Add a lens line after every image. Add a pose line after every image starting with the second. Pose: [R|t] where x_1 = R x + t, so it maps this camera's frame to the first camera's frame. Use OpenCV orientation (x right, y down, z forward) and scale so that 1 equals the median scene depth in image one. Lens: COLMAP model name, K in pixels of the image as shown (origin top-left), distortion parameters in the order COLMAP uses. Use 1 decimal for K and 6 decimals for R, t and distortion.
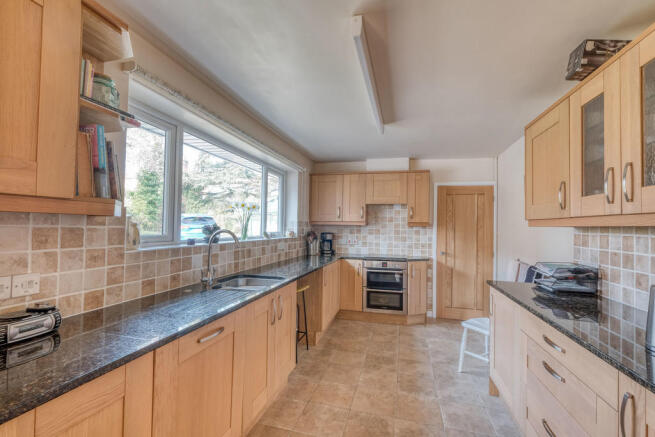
lens RADIAL K [[286.5, 0, 327.5], [0, 286.5, 218.5], [0, 0, 1]] dist [0.012250, 0.000003]
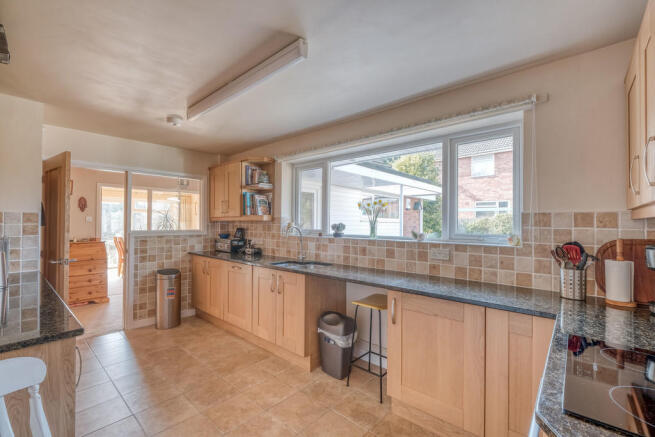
lens RADIAL K [[286.5, 0, 327.5], [0, 286.5, 218.5], [0, 0, 1]] dist [0.012250, 0.000003]
pose [[-0.450694, -0.021850, -0.892411, 0.866532], [0.023162, 0.999078, -0.036159, 0.051596], [0.892378, -0.036966, -0.449772, 1.703533]]
